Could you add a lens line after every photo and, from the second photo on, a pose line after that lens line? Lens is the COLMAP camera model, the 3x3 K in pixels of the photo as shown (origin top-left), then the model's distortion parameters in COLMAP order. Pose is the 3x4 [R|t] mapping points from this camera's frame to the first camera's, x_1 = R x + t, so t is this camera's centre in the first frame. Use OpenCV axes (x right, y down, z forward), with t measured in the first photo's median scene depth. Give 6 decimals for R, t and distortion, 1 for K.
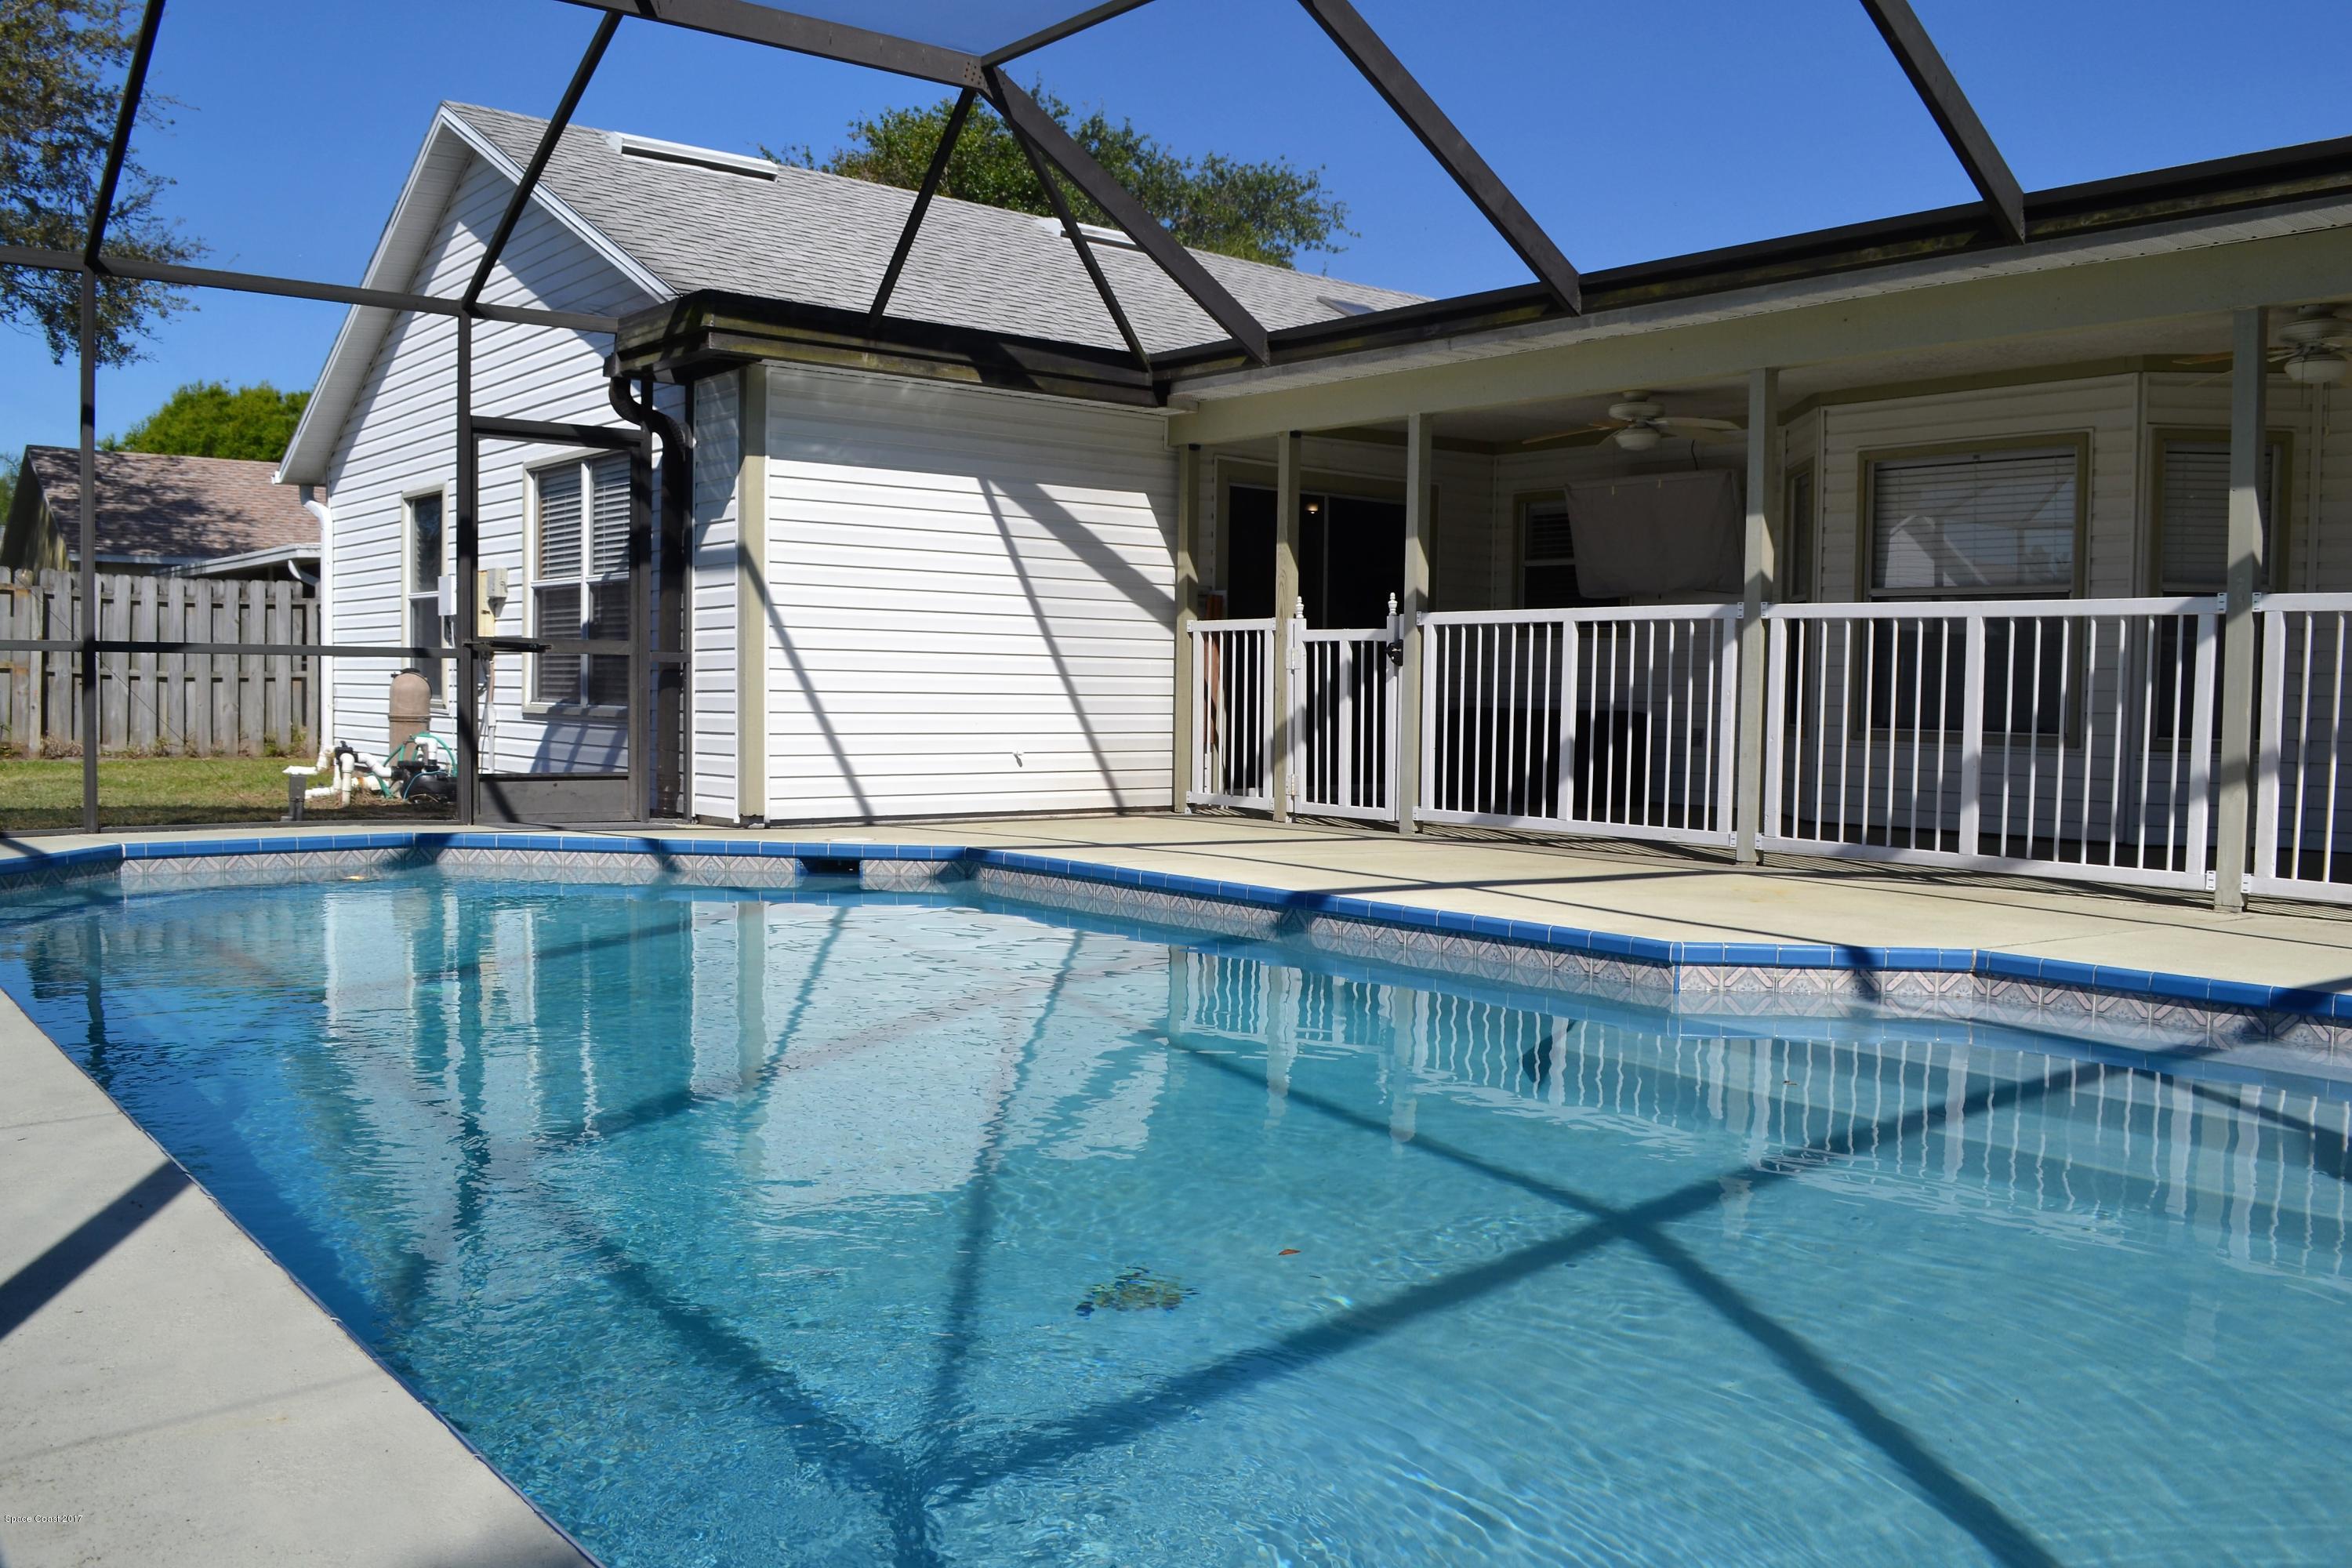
lens RADIAL K [[1902.9, 0, 1183.4], [0, 1902.9, 792.5], [0, 0, 1]] dist [-0.070051, -0.000775]
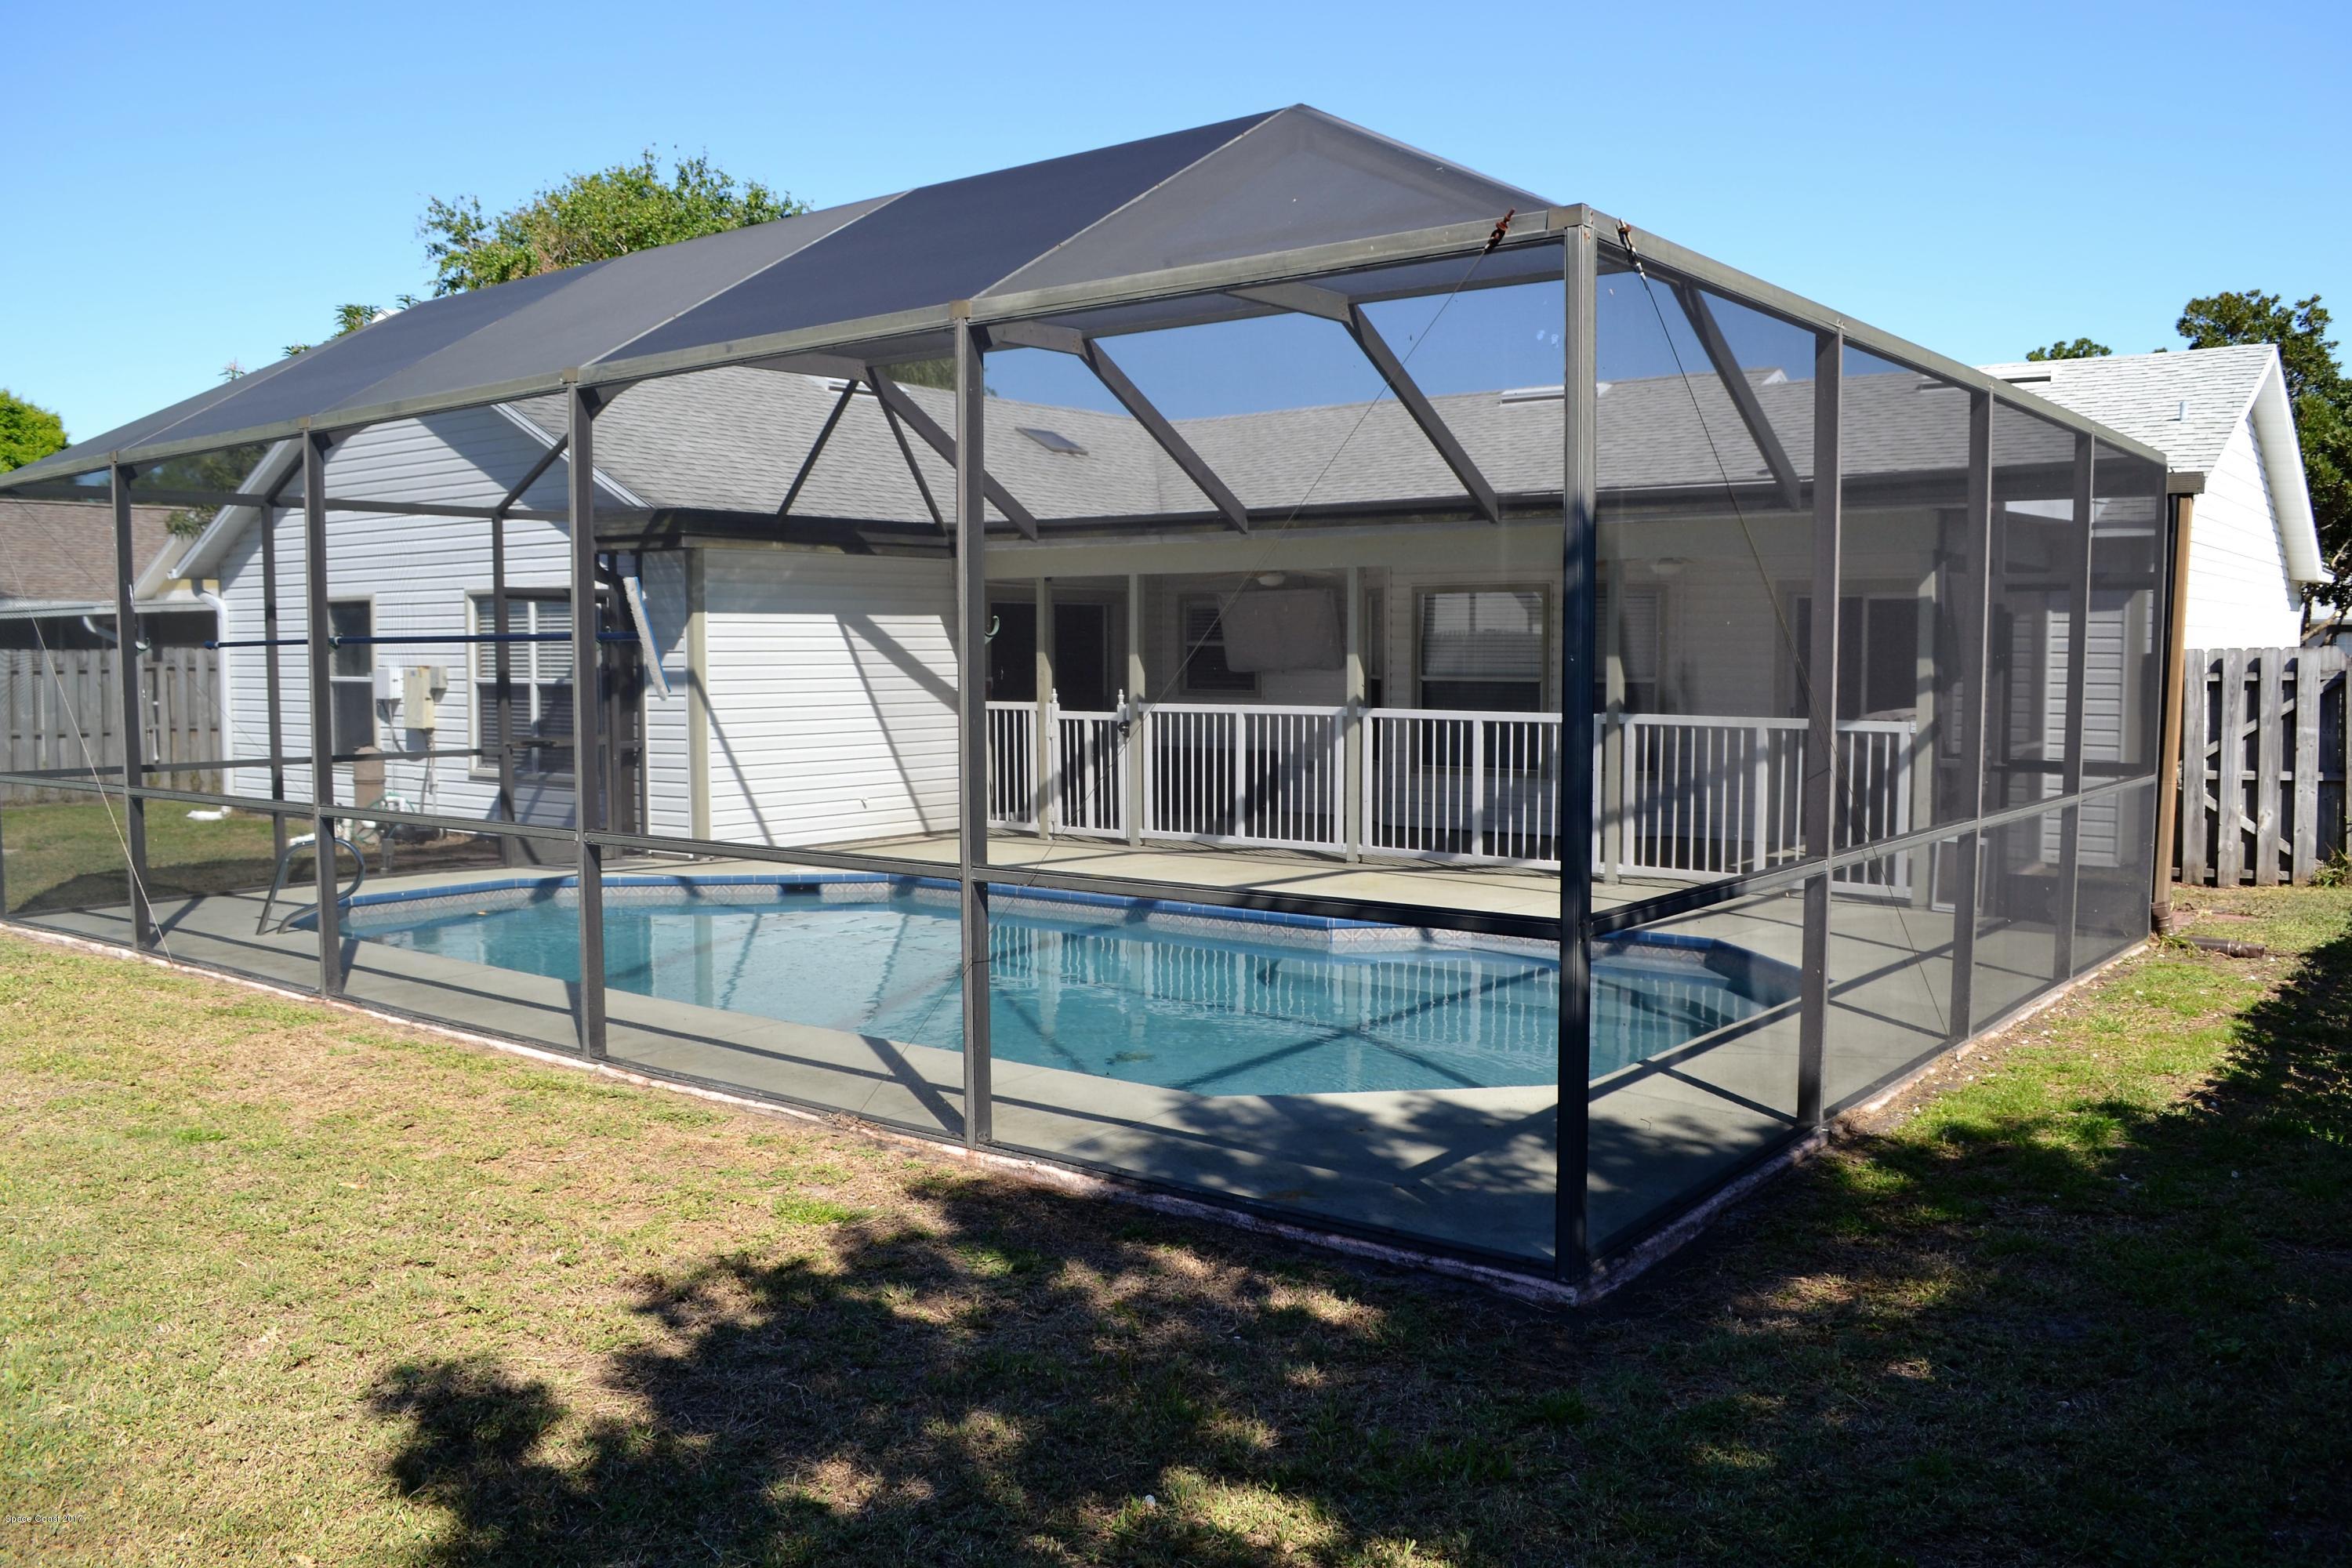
lens RADIAL K [[1902.9, 0, 1173.3], [0, 1902.9, 781.8], [0, 0, 1]] dist [-0.070051, -0.000775]
pose [[0.974596, -0.033935, 0.221383, -0.193623], [0.029821, 0.999315, 0.021899, -0.063823], [-0.221974, -0.014741, 0.974941, -0.515956]]
